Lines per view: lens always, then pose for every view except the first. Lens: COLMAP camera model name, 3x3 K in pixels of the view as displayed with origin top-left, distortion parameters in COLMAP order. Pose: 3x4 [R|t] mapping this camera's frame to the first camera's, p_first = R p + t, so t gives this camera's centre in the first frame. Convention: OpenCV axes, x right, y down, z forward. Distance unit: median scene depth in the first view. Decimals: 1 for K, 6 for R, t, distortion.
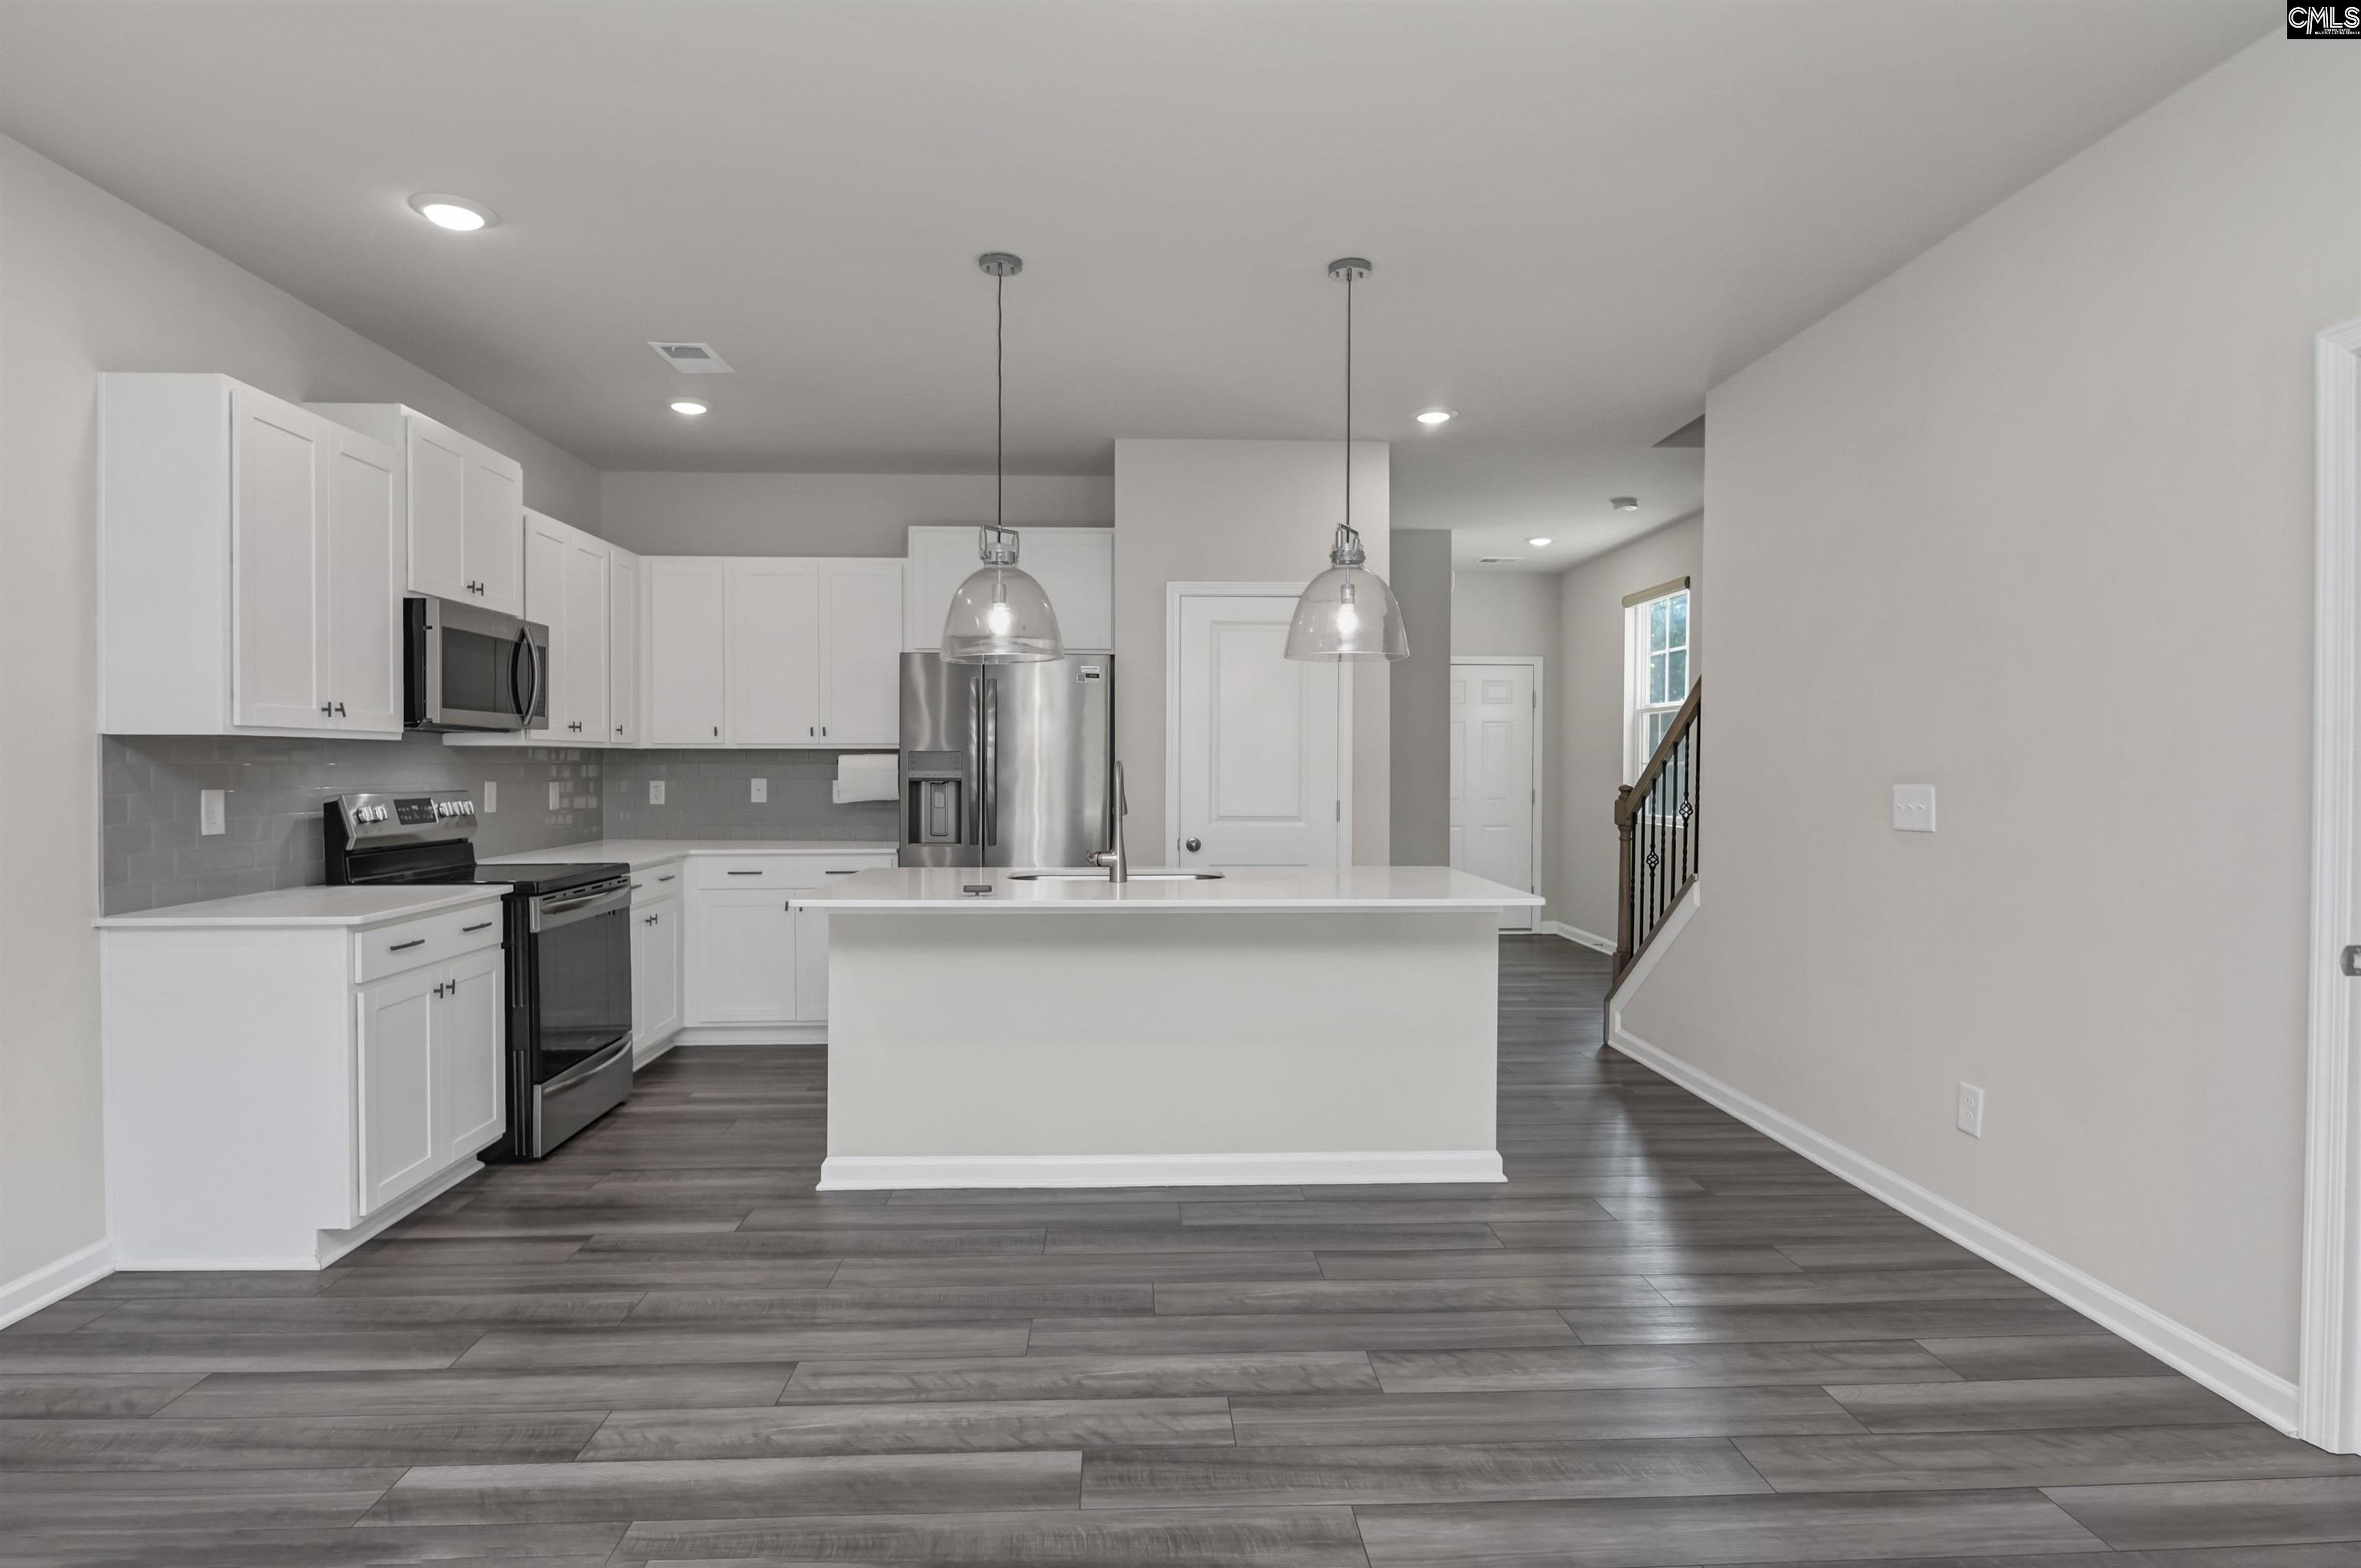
lens RADIAL K [[1250.5, 0, 1230.0], [0, 1250.5, 773.1], [0, 0, 1]] dist [-0.004706, -0.001188]
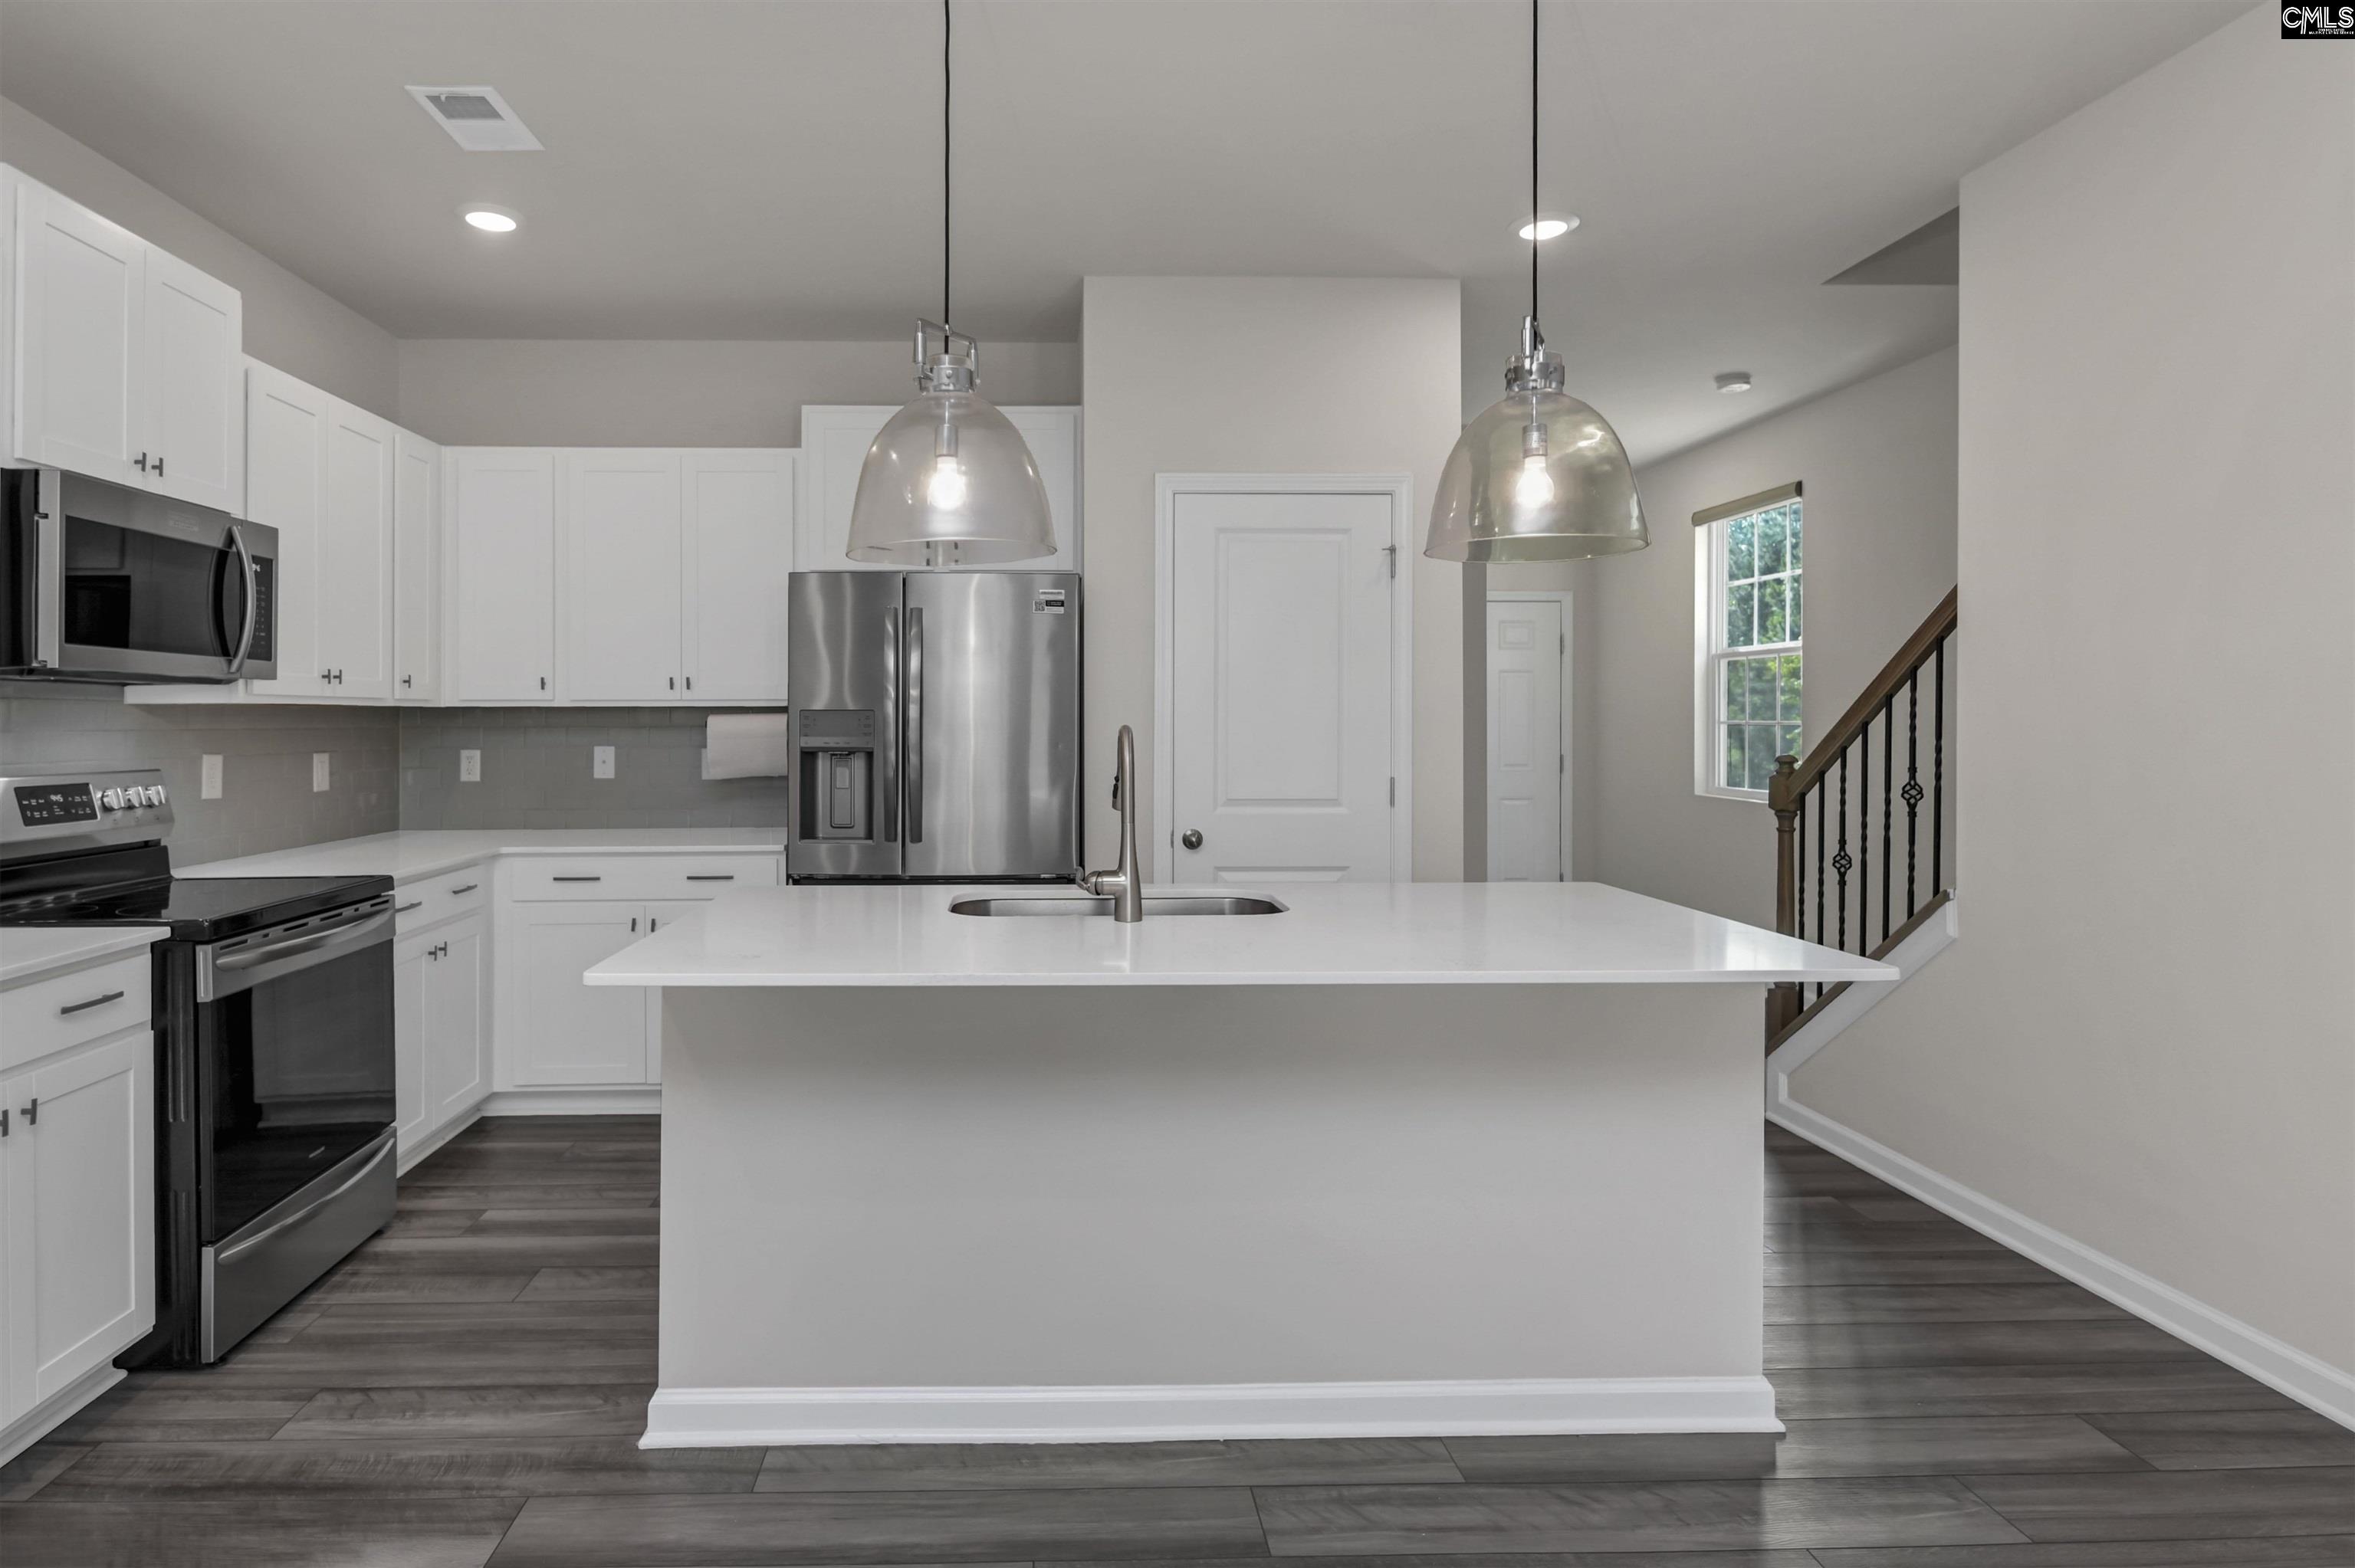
lens RADIAL K [[1268.7, 0, 1056.9], [0, 1268.7, 710.0], [0, 0, 1]] dist [0.002662, -0.017916]
pose [[0.998224, -0.001630, -0.059552, -0.078037], [0.000749, 0.999890, -0.014821, -0.007754], [0.059570, 0.014750, 0.998115, 0.328971]]
